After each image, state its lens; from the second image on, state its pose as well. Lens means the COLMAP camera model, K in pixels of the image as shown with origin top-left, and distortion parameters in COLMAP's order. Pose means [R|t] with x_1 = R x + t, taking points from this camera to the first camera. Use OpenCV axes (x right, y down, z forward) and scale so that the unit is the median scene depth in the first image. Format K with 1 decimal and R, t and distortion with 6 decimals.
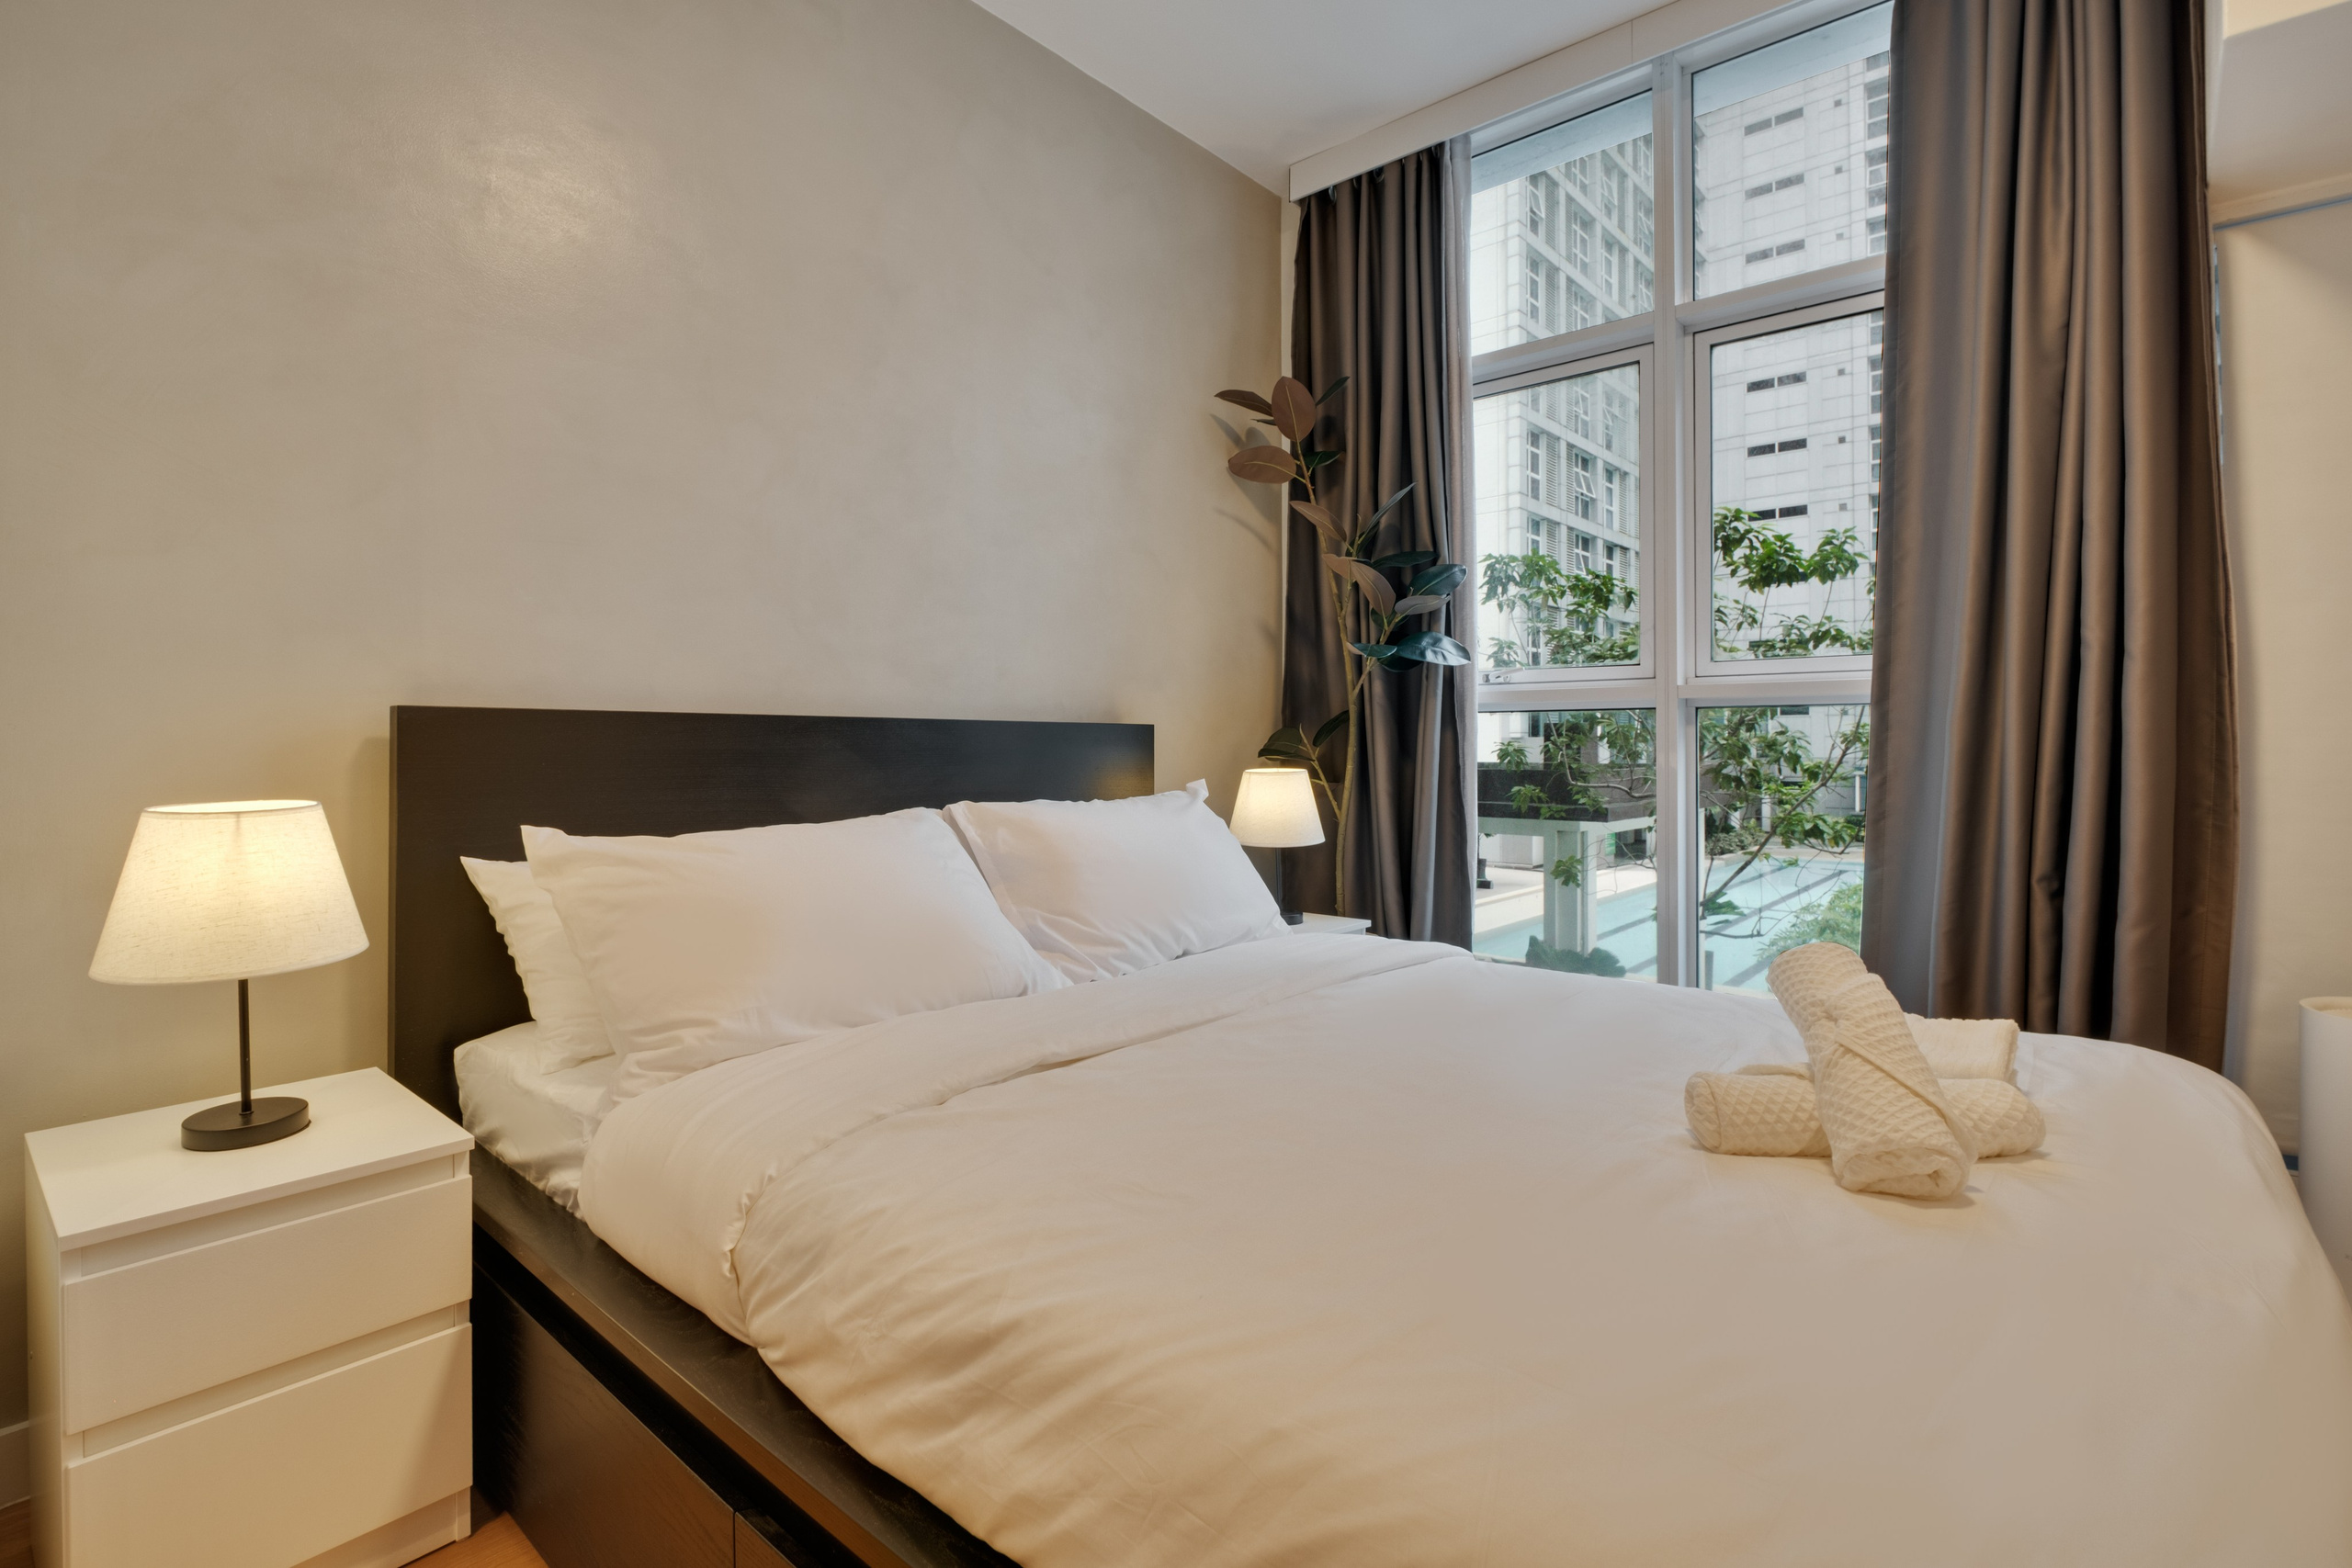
lens RADIAL K [[1093.0, 0, 1172.4], [0, 1093.0, 741.5], [0, 0, 1]] dist [-0.013073, -0.000762]
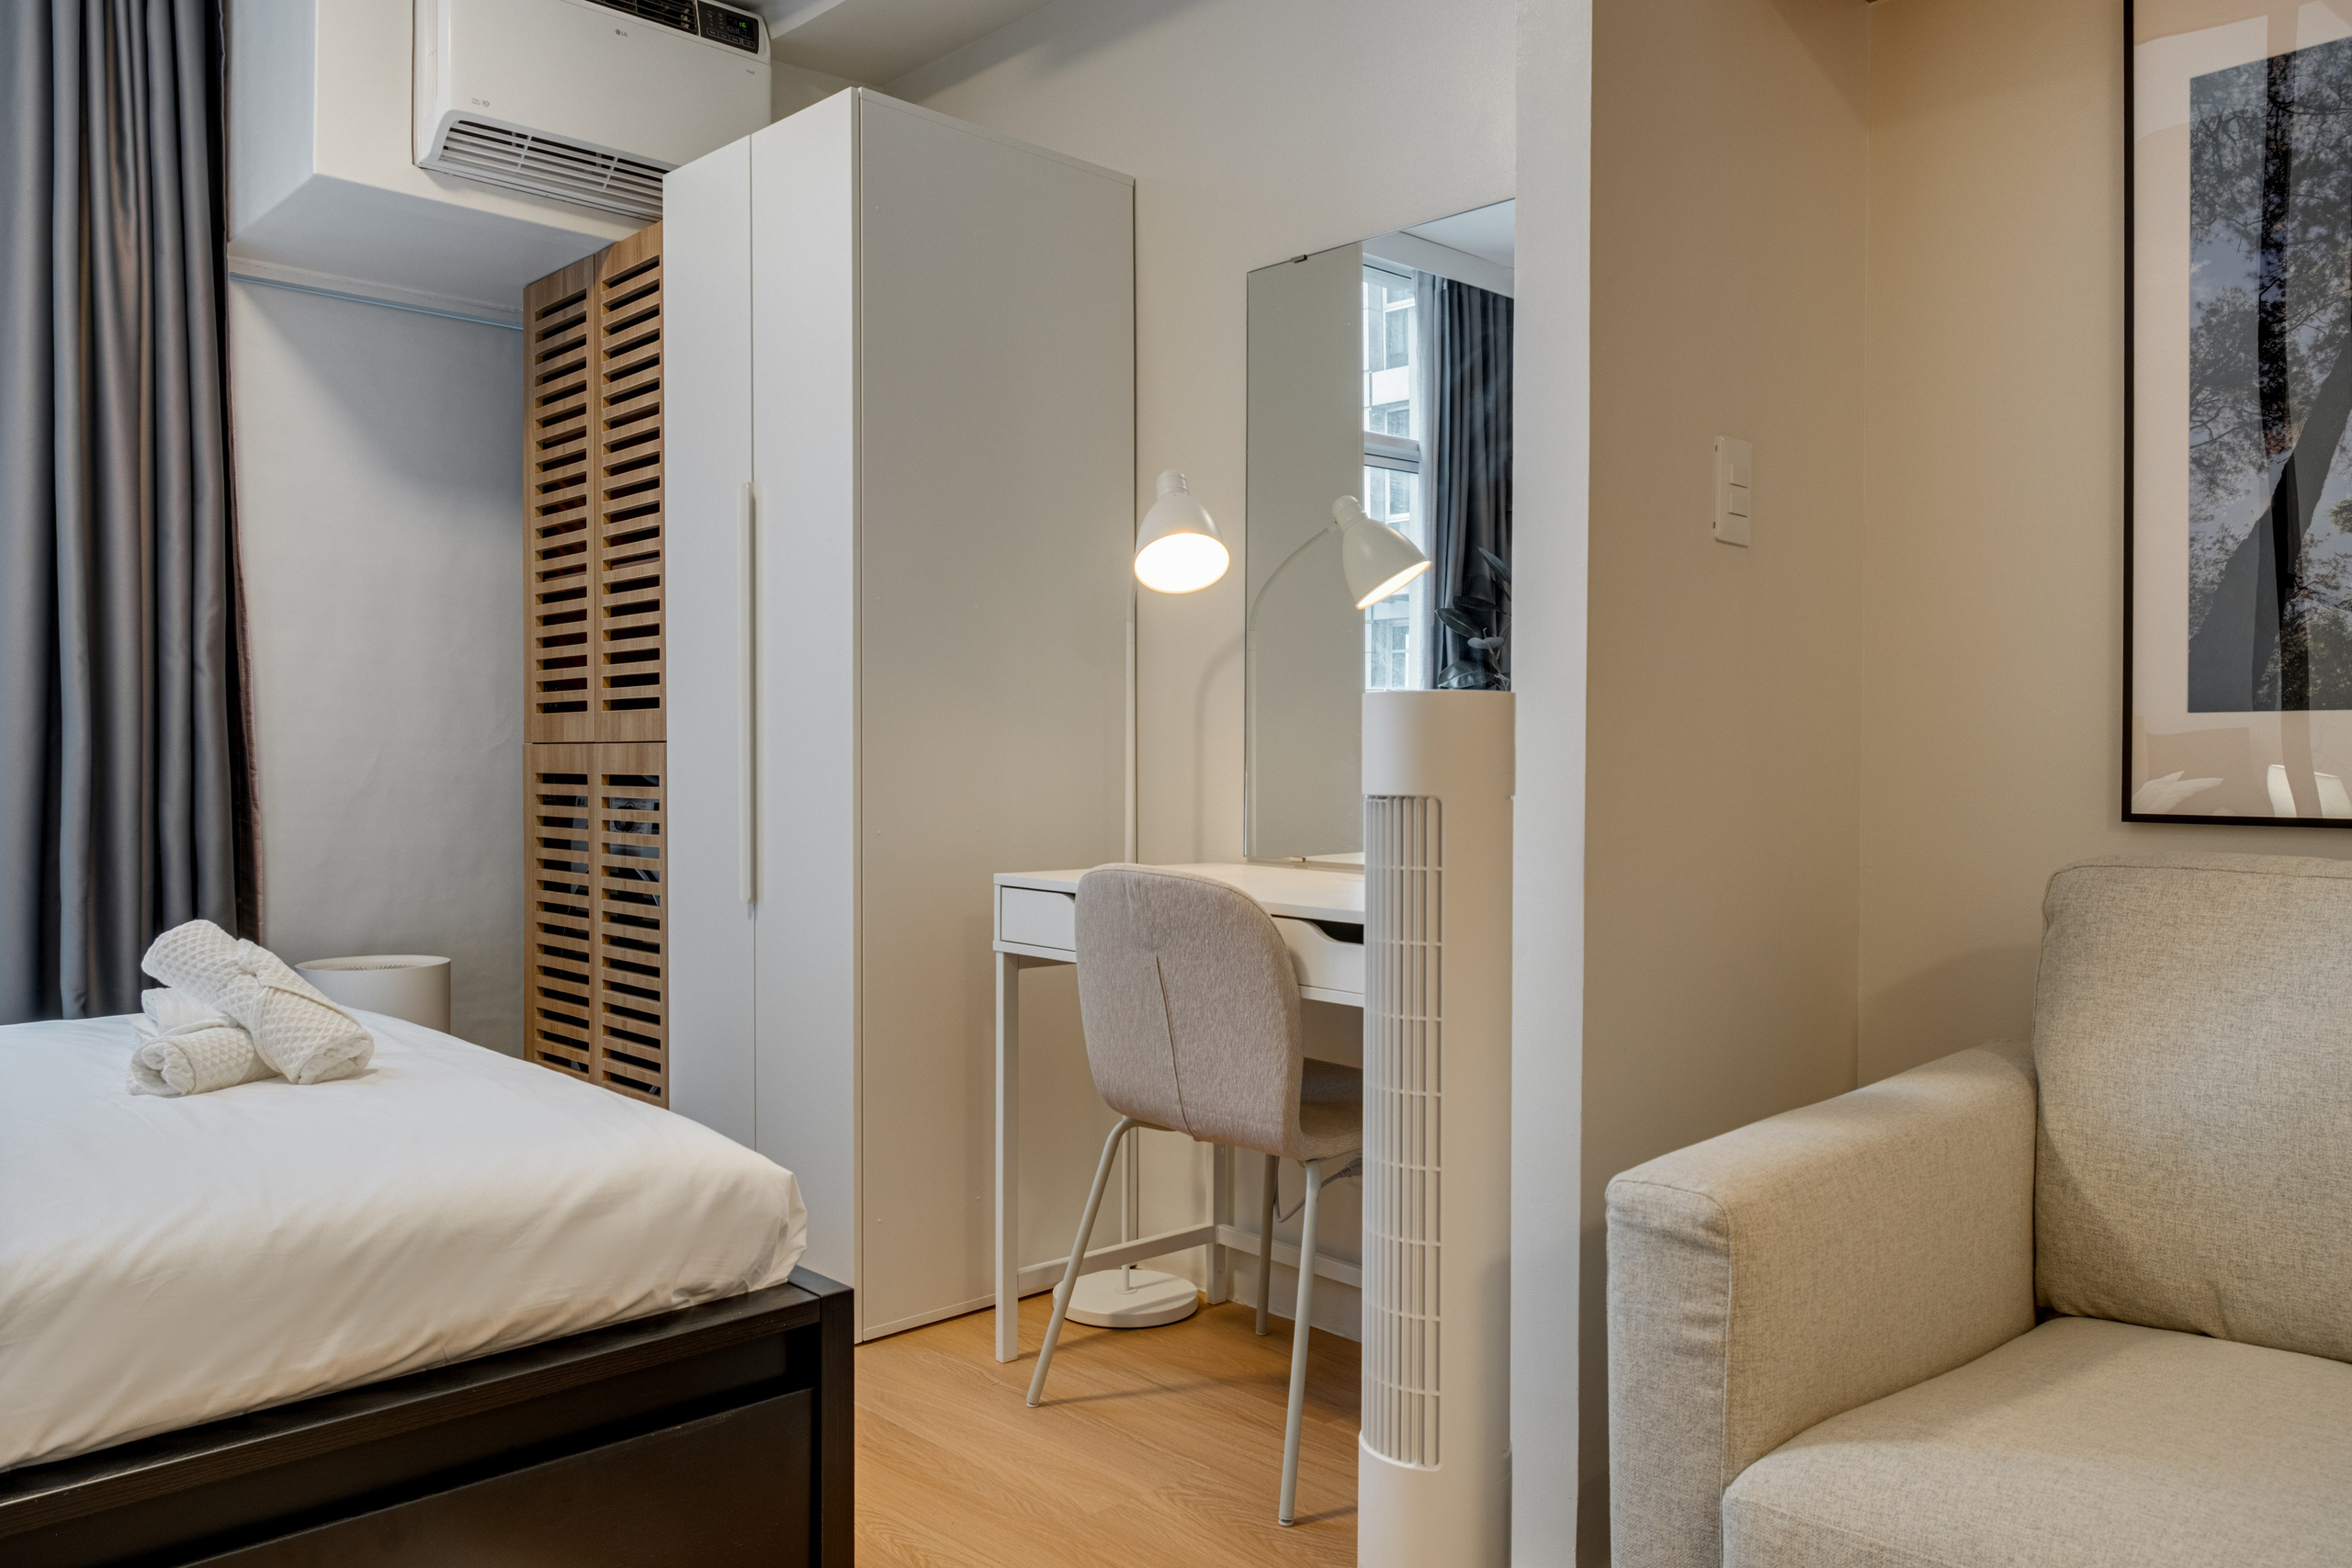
lens RADIAL K [[1733.4, 0, 1152.4], [0, 1733.4, 789.1], [0, 0, 1]] dist [0.001909, -0.001452]
pose [[0.111743, -0.021111, 0.993513, -0.487390], [-0.008424, 0.999718, 0.022191, -0.002826], [-0.993701, -0.010849, 0.111534, -0.096505]]
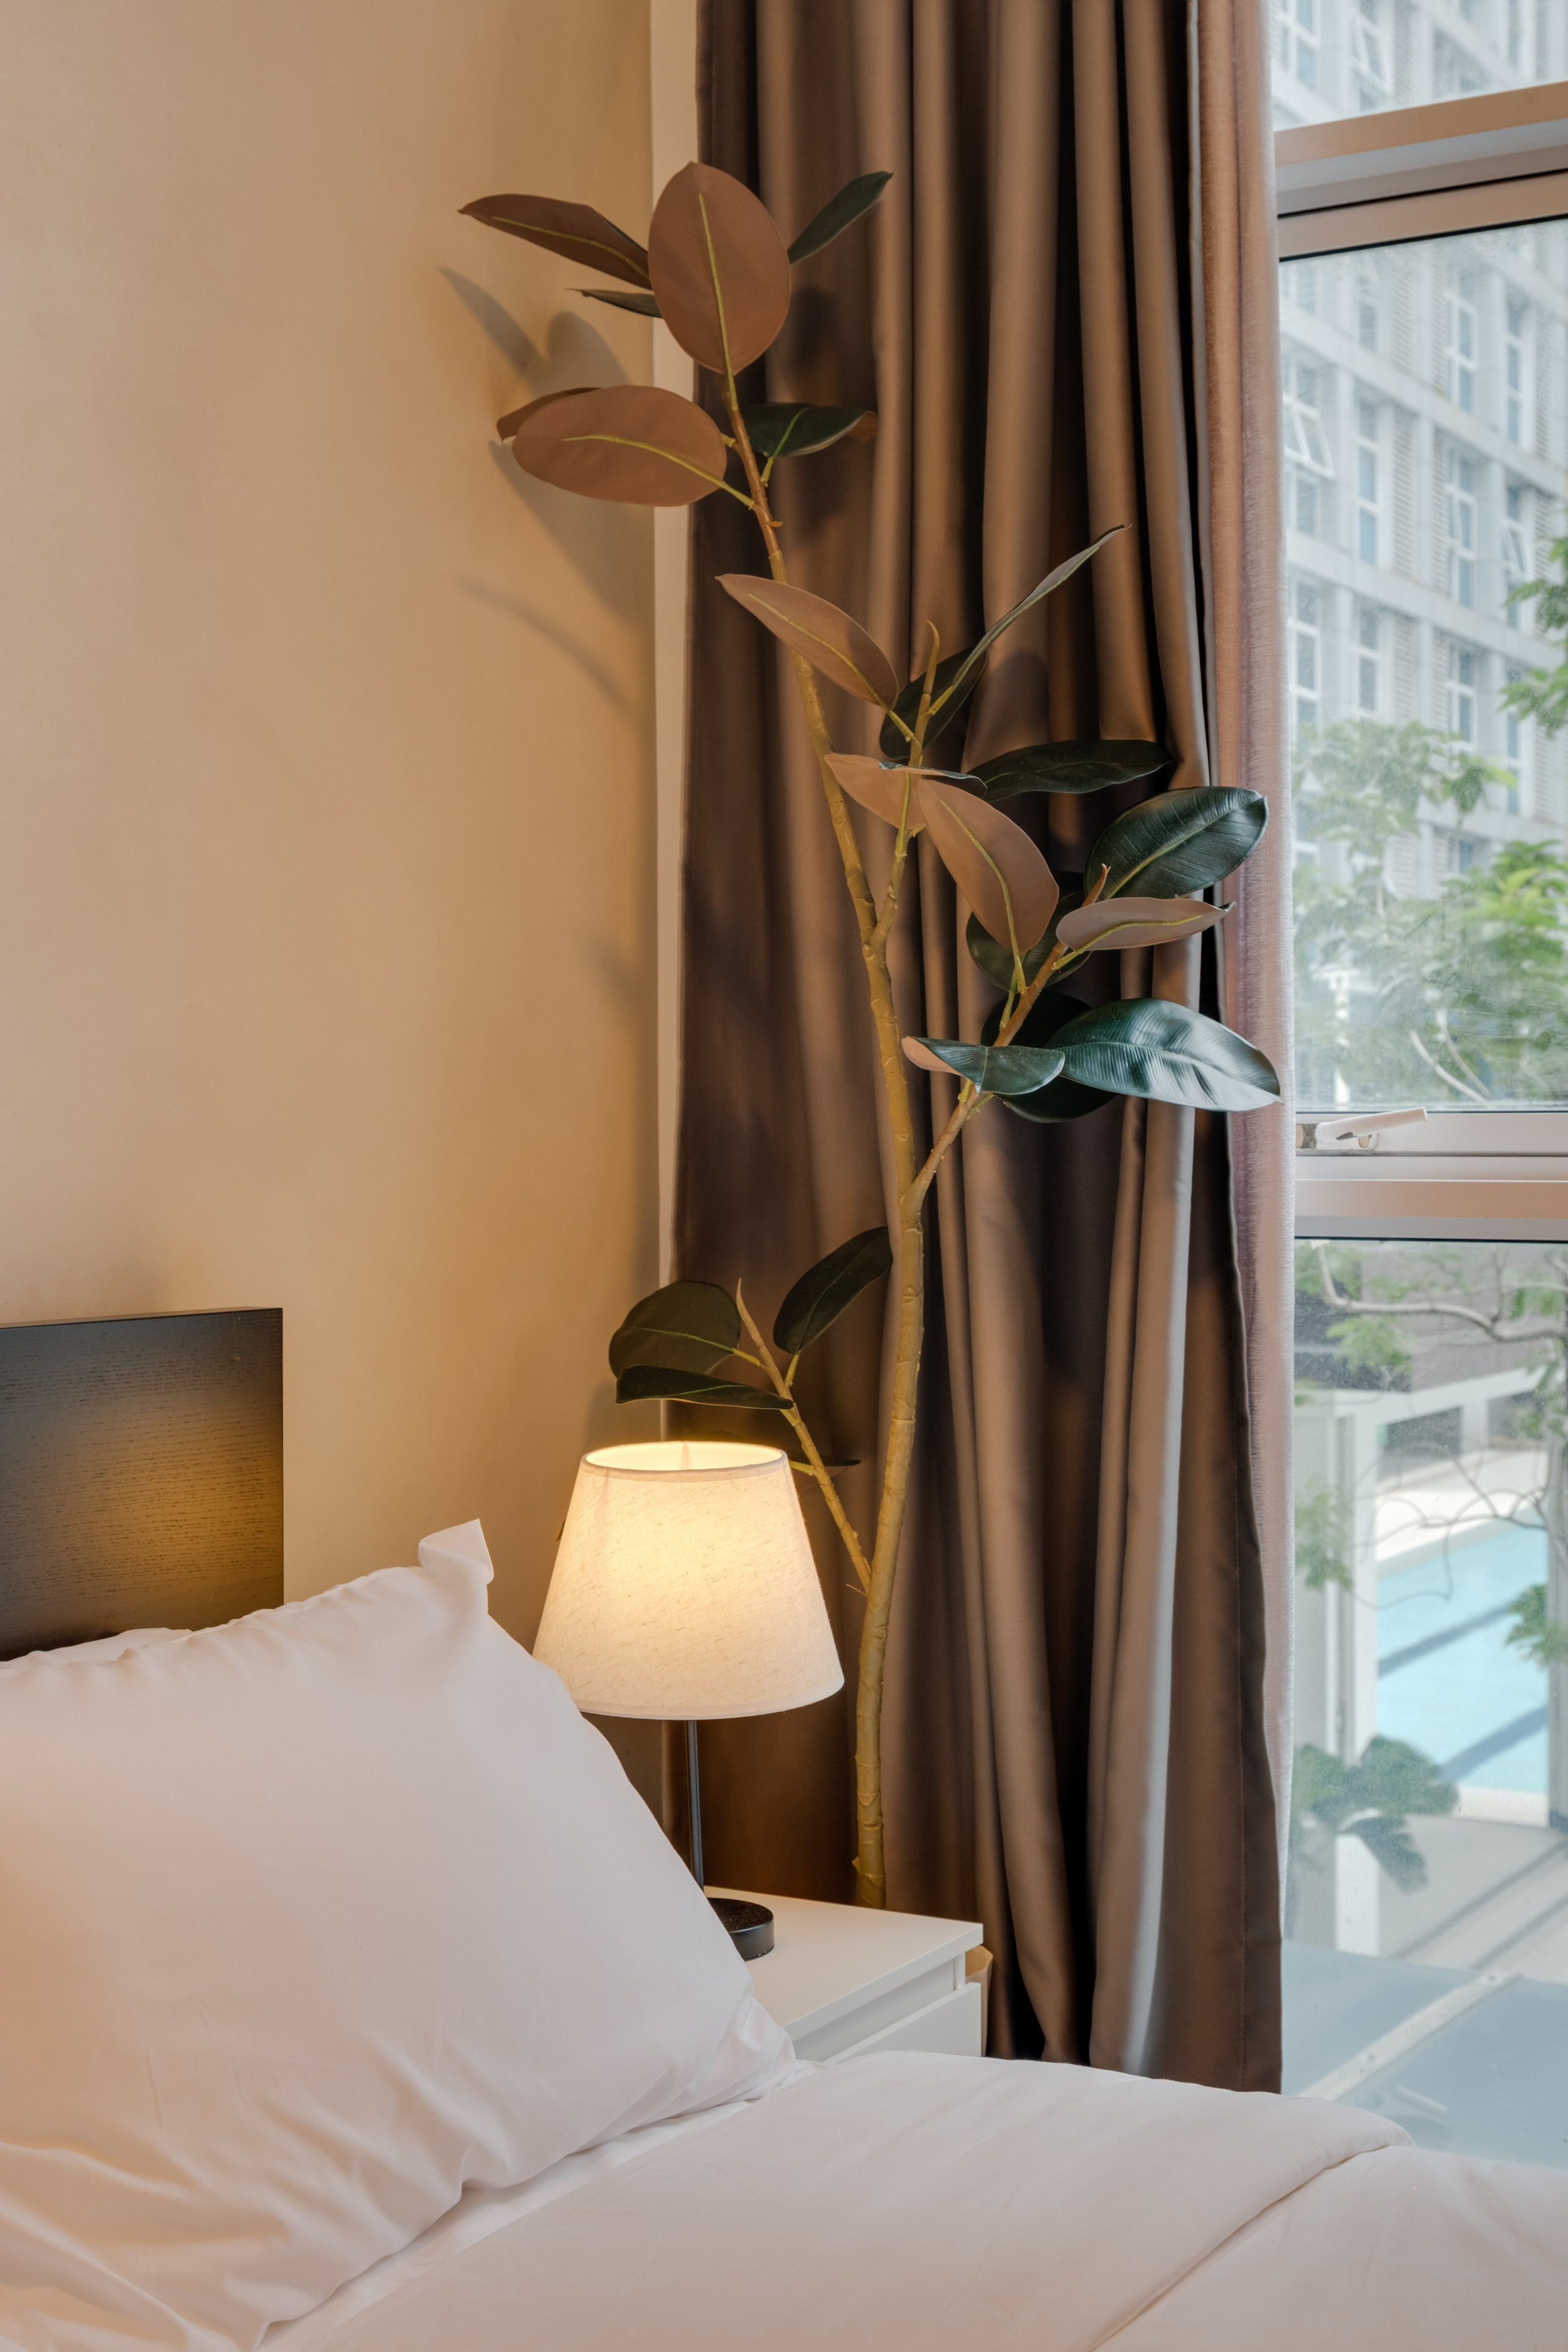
lens RADIAL K [[3078.2, 0, 726.9], [0, 3078.2, 1176.5], [0, 0, 1]] dist [0.010332, 0.007901]
pose [[0.983207, -0.004390, 0.182443, -0.050784], [0.001394, 0.999862, 0.016545, -0.065409], [-0.182490, -0.016013, 0.983077, 0.144022]]
